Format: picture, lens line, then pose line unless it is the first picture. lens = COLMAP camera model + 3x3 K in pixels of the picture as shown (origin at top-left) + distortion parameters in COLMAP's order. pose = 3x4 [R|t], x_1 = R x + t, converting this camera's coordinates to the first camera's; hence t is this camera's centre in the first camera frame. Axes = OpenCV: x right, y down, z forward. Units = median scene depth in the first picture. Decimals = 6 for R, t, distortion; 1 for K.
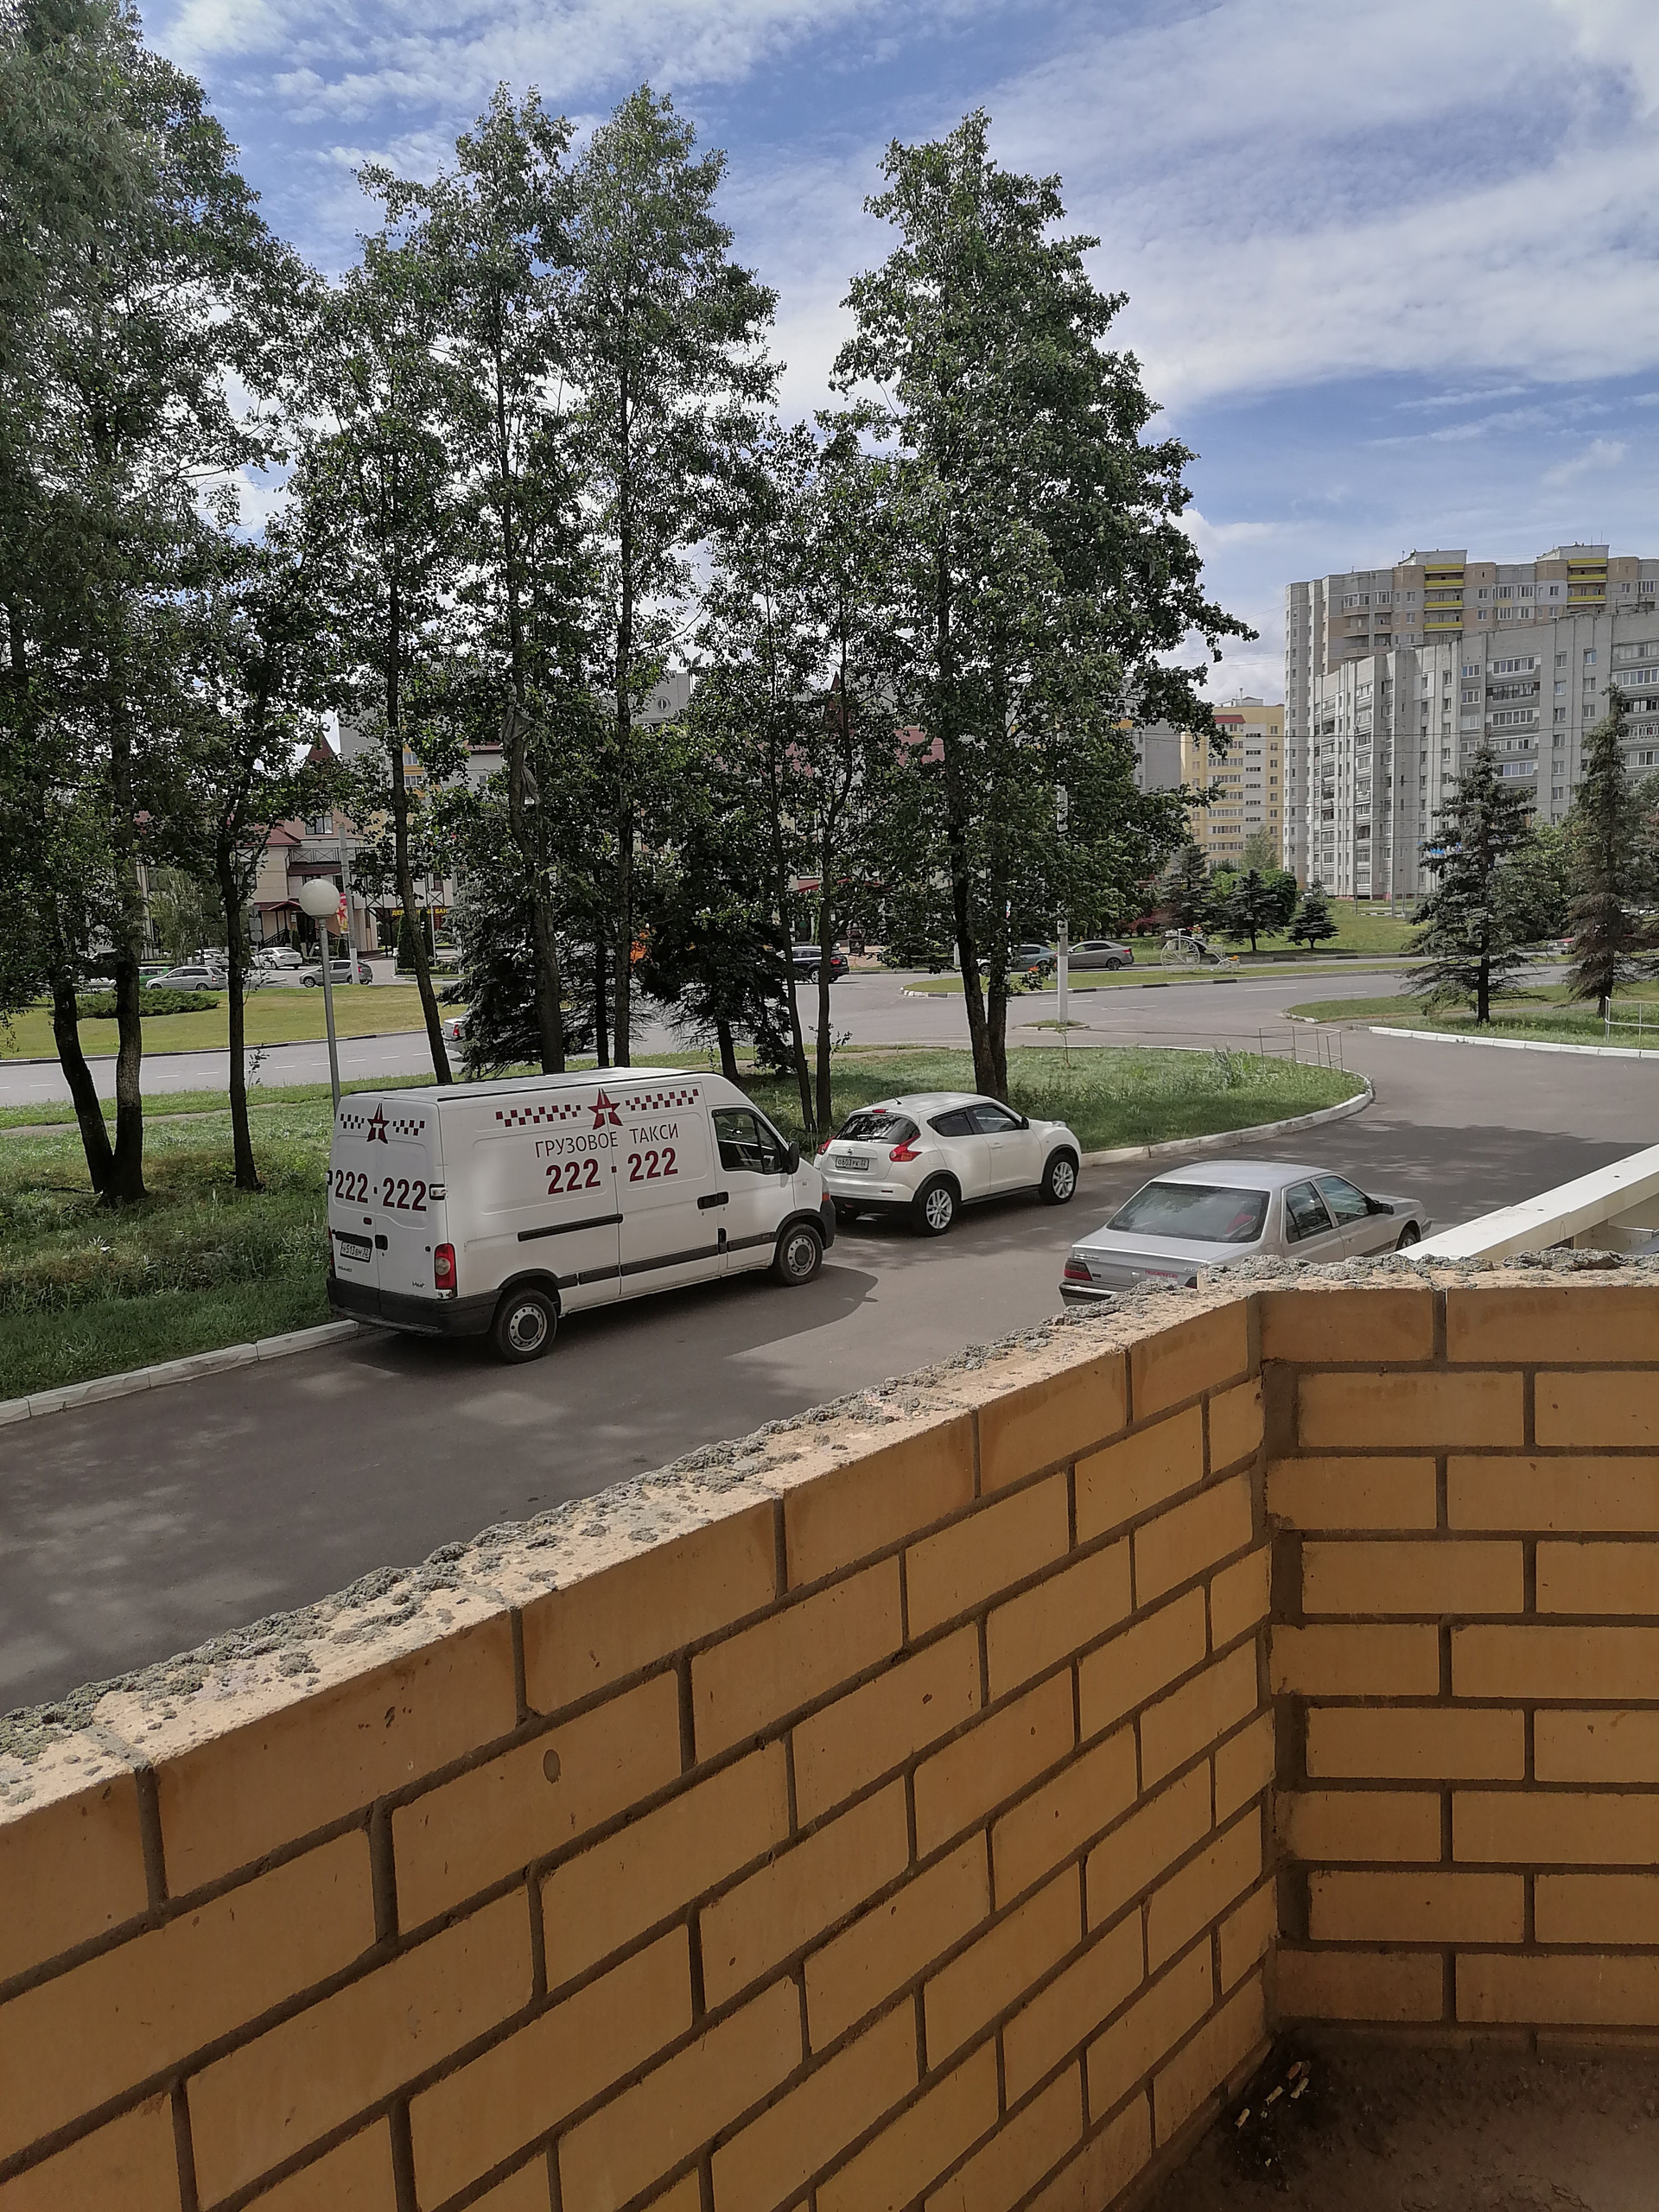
lens RADIAL K [[1685.3, 0, 830.3], [0, 1685.3, 1107.9], [0, 0, 1]] dist [0.100887, -0.121638]
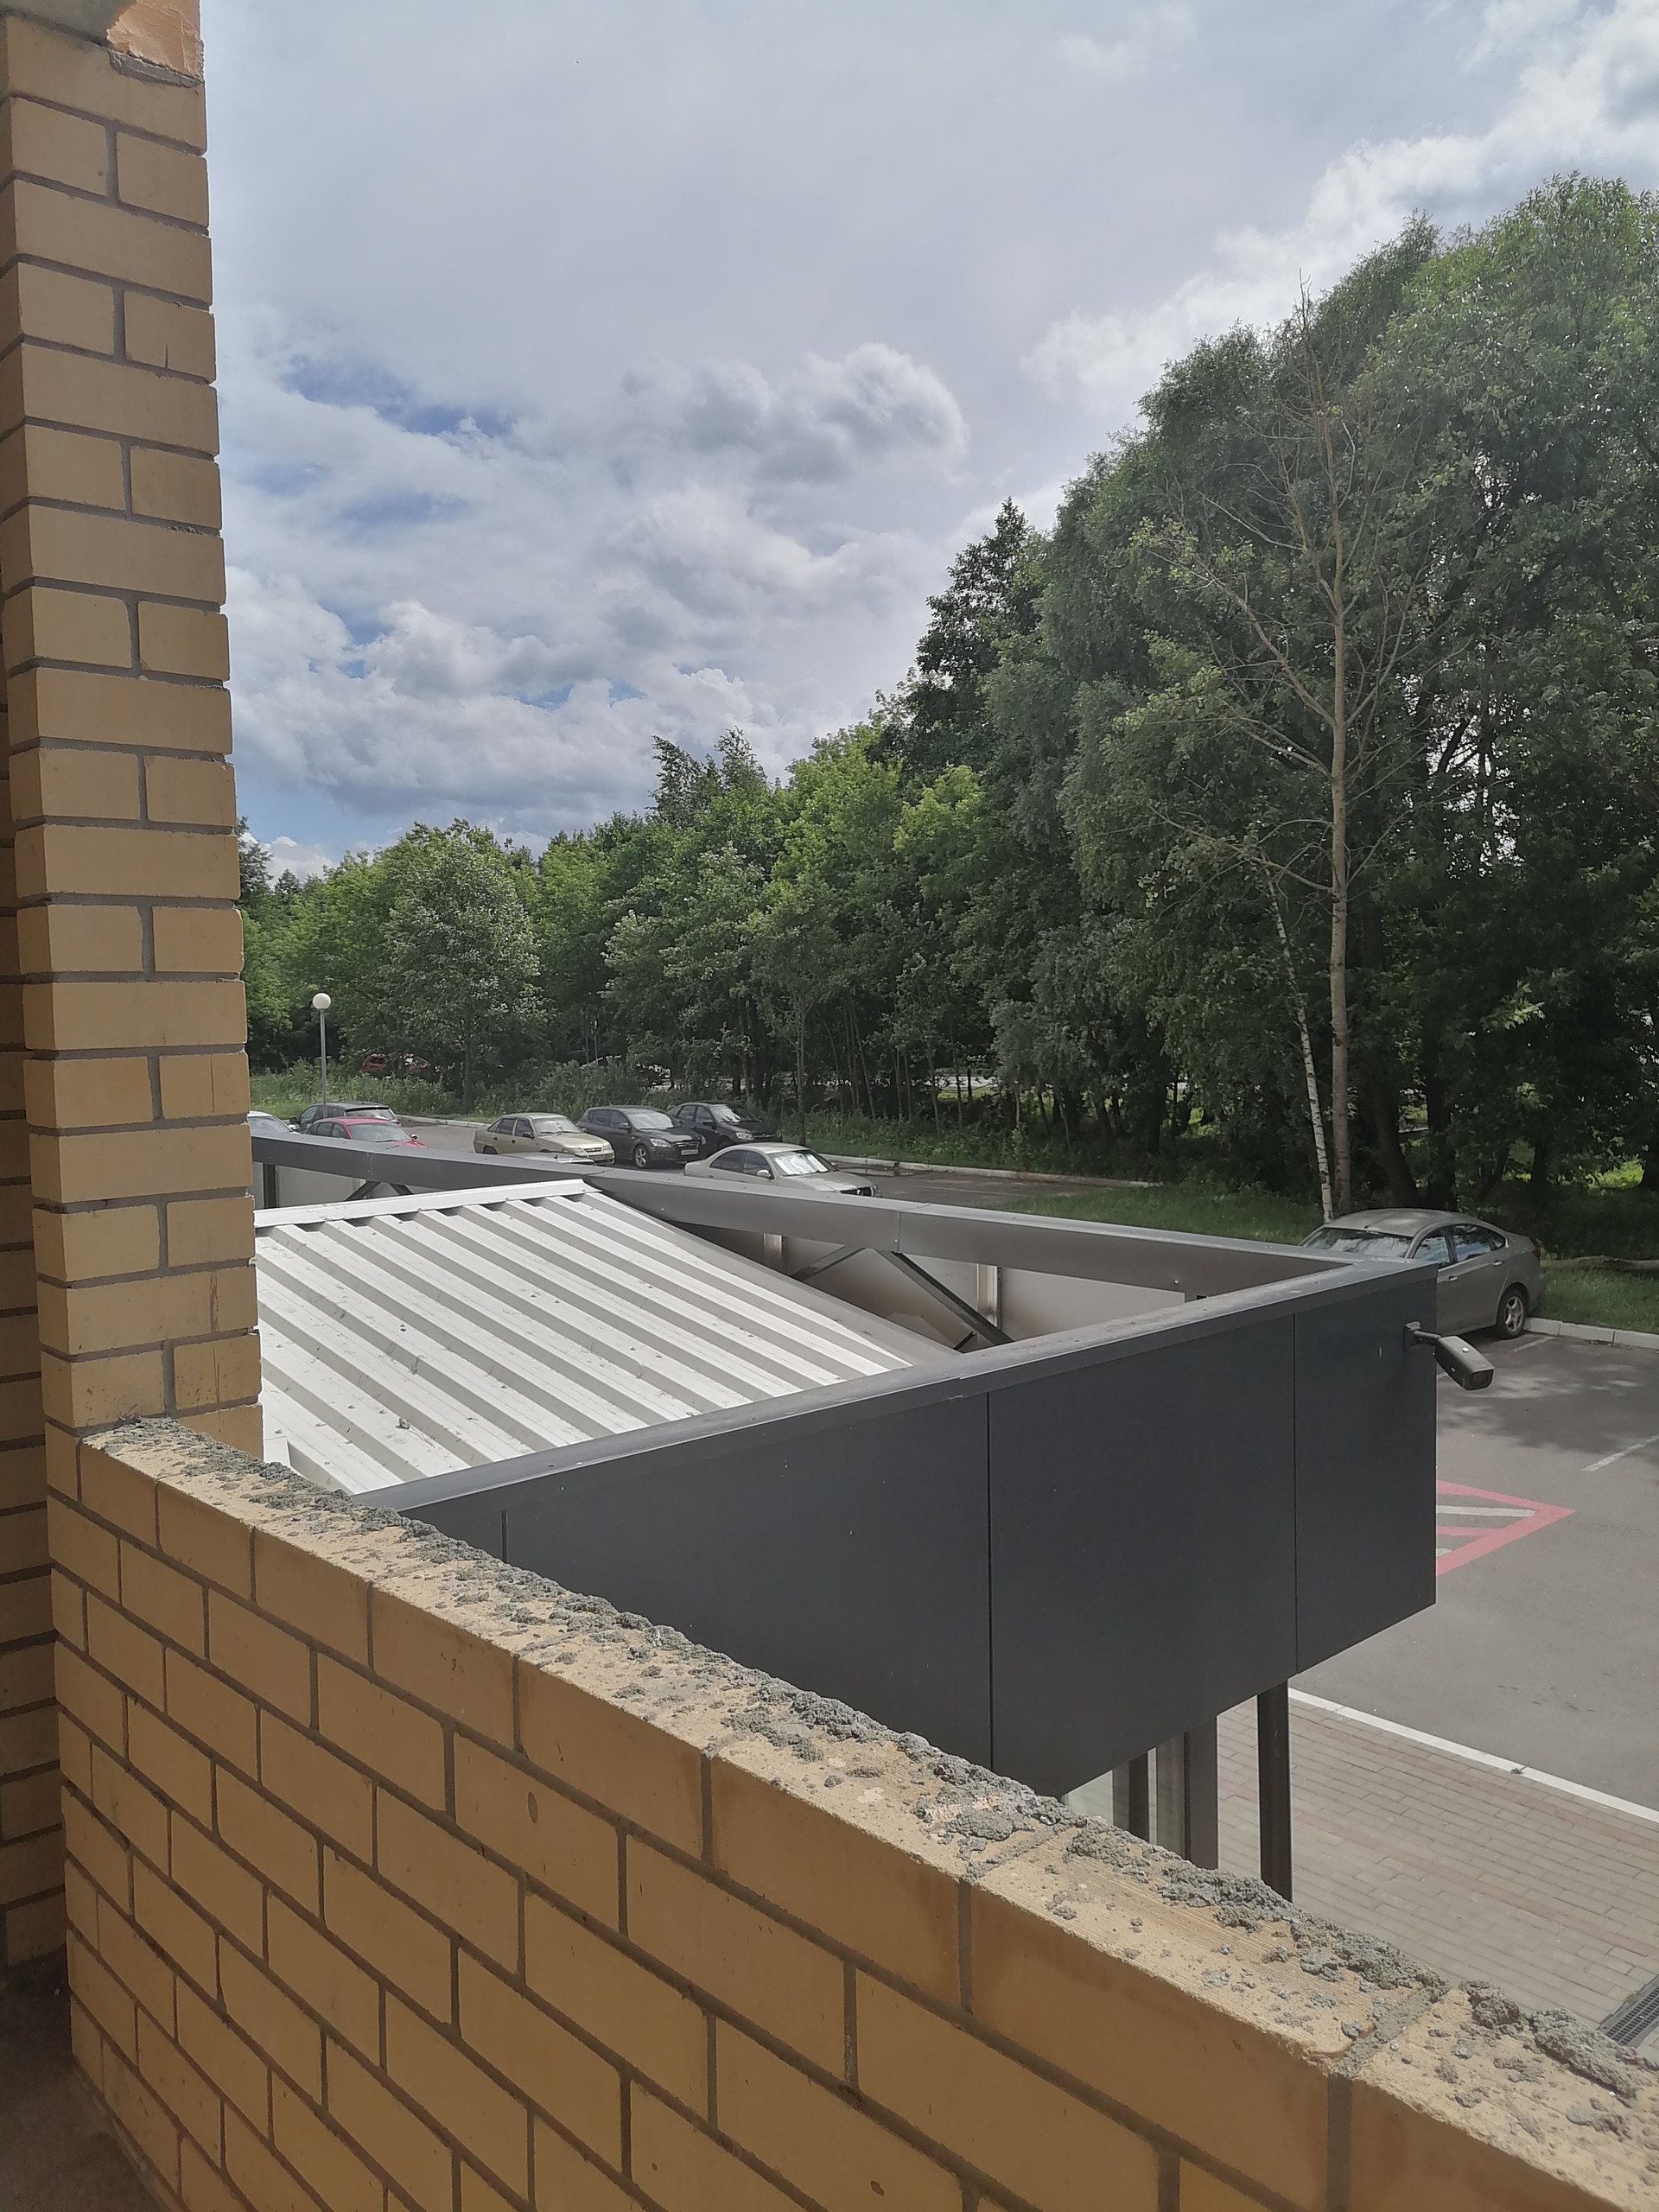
lens RADIAL K [[1685.3, 0, 828.1], [0, 1685.3, 1101.9], [0, 0, 1]] dist [0.100887, -0.121638]
pose [[-0.093808, 0.107195, -0.989803, 0.830398], [-0.102422, 0.987873, 0.116693, -0.233018], [0.990308, 0.112324, -0.081691, 1.080863]]
